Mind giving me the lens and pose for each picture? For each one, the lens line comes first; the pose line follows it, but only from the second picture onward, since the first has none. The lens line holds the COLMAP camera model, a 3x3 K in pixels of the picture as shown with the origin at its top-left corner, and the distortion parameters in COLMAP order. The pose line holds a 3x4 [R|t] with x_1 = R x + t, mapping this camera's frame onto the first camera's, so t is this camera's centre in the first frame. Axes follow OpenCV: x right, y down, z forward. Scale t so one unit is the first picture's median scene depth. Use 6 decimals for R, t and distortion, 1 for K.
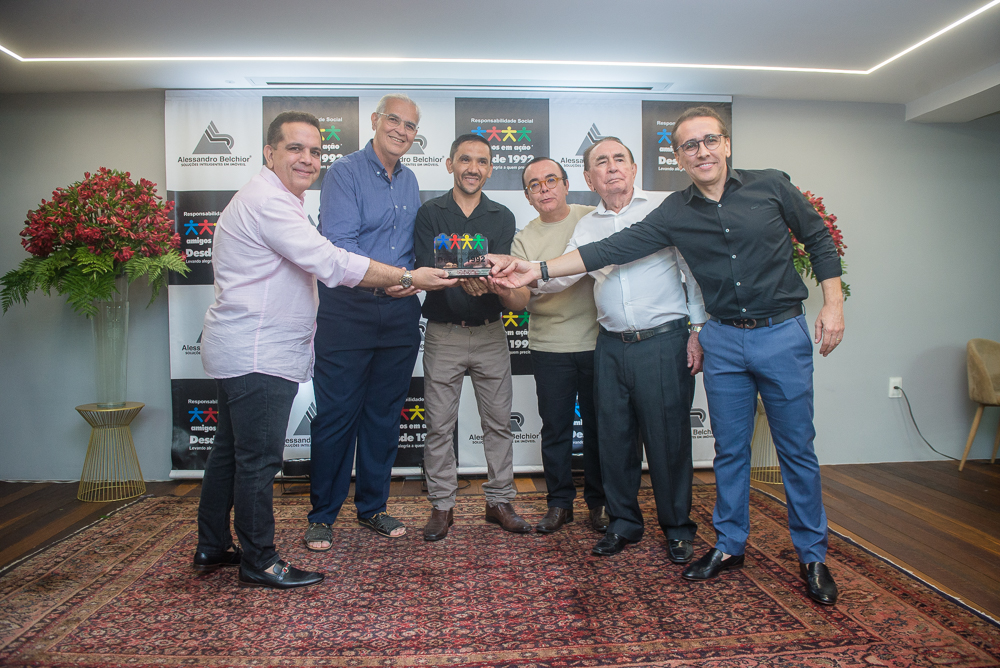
lens RADIAL K [[674.1, 0, 498.3], [0, 674.1, 307.6], [0, 0, 1]] dist [-0.026247, -0.000931]
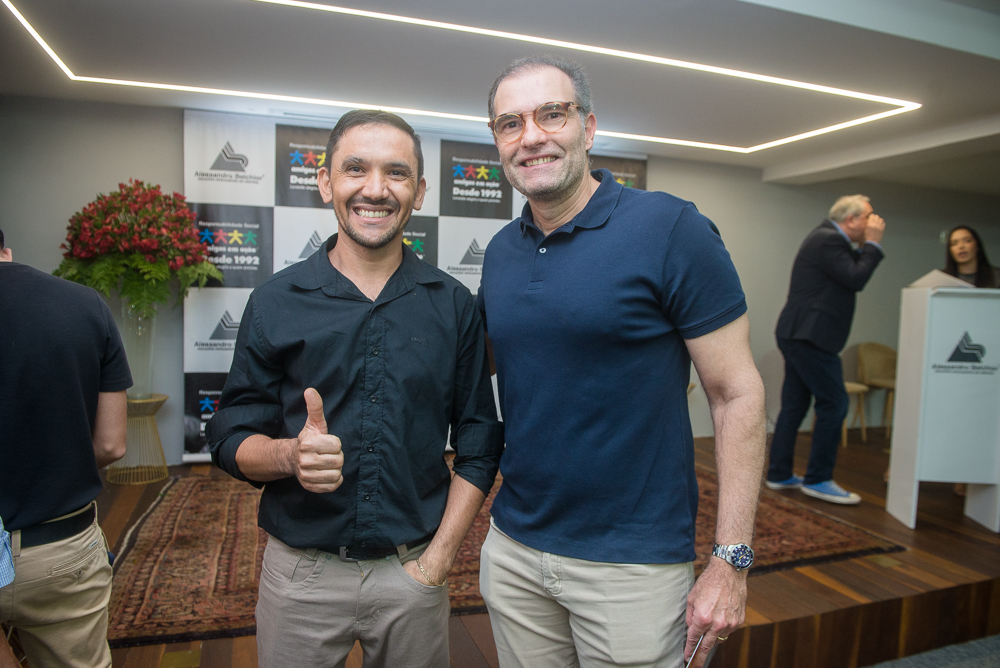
lens RADIAL K [[674.1, 0, 498.3], [0, 674.1, 307.6], [0, 0, 1]] dist [-0.026247, -0.000931]
pose [[0.964397, 0.024628, 0.263309, -0.284010], [-0.028934, 0.999503, 0.012488, -0.029354], [-0.262871, -0.019662, 0.964631, -0.203112]]
